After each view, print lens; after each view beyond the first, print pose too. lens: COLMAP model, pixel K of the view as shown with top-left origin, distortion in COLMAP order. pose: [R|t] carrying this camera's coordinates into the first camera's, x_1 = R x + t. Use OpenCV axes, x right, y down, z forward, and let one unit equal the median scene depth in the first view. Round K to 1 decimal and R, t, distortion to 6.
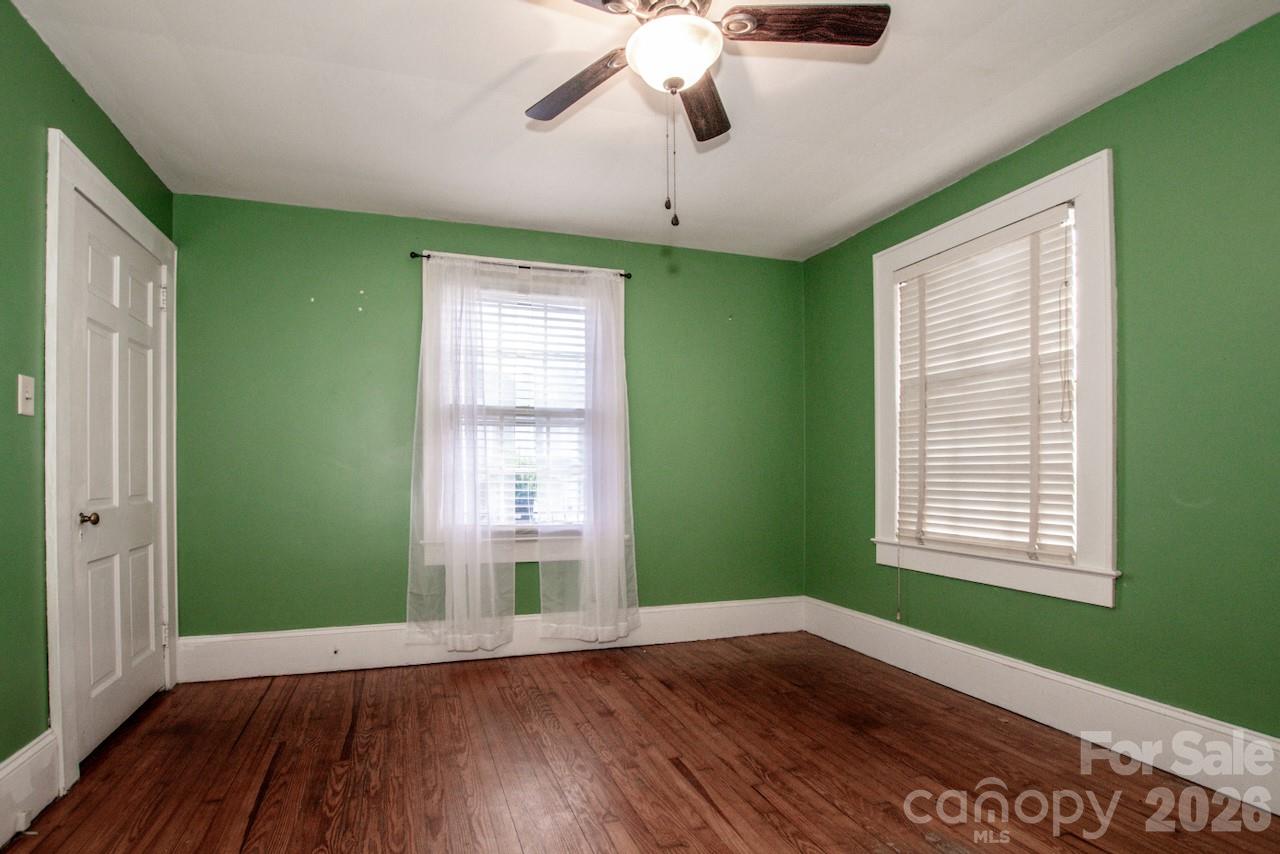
lens RADIAL K [[579.2, 0, 640.1], [0, 579.2, 482.3], [0, 0, 1]] dist [-0.020086, -0.000035]
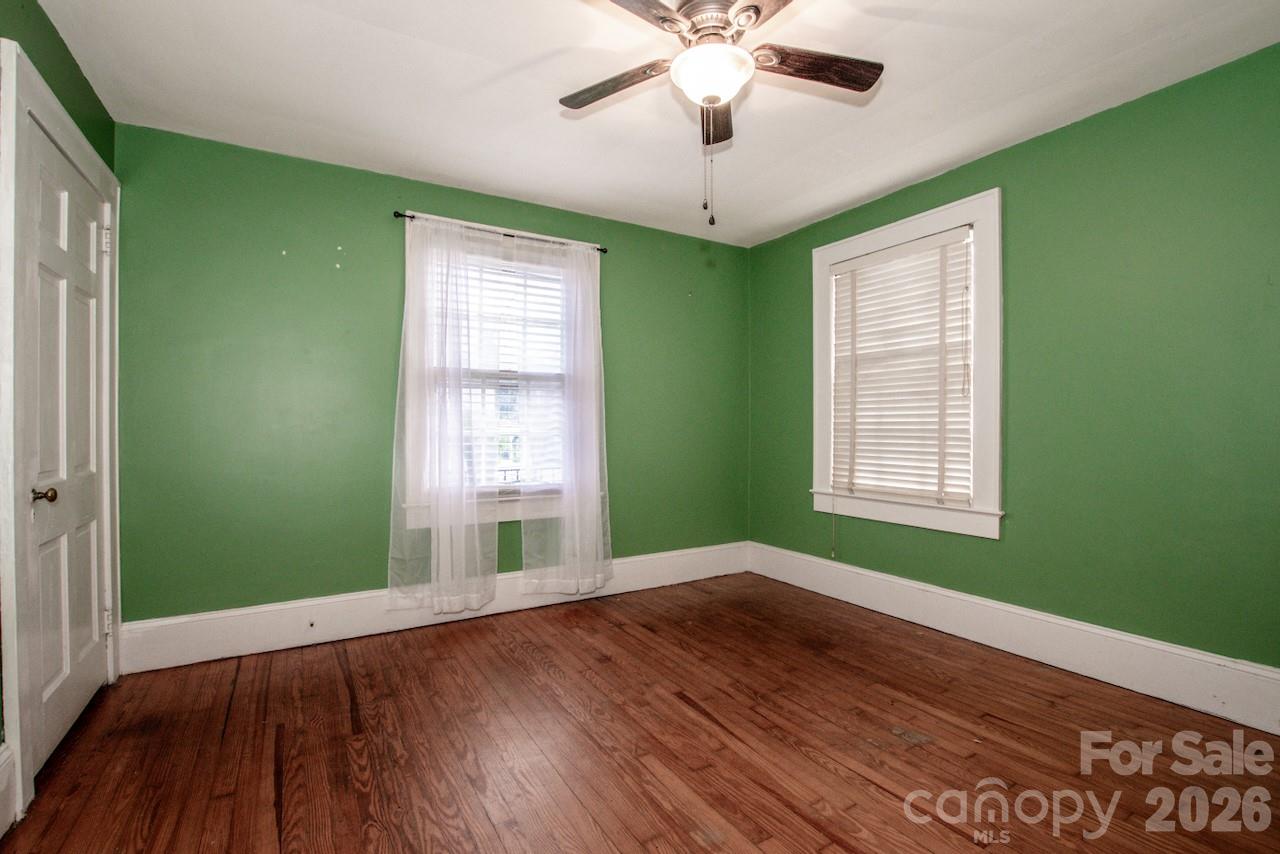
lens RADIAL K [[564.4, 0, 637.7], [0, 564.4, 433.1], [0, 0, 1]] dist [-0.015747, 0.000662]
pose [[0.969276, -0.003095, 0.245955, -0.252200], [0.001930, 0.999986, 0.004978, -0.027757], [-0.245967, -0.004350, 0.969269, -0.033816]]
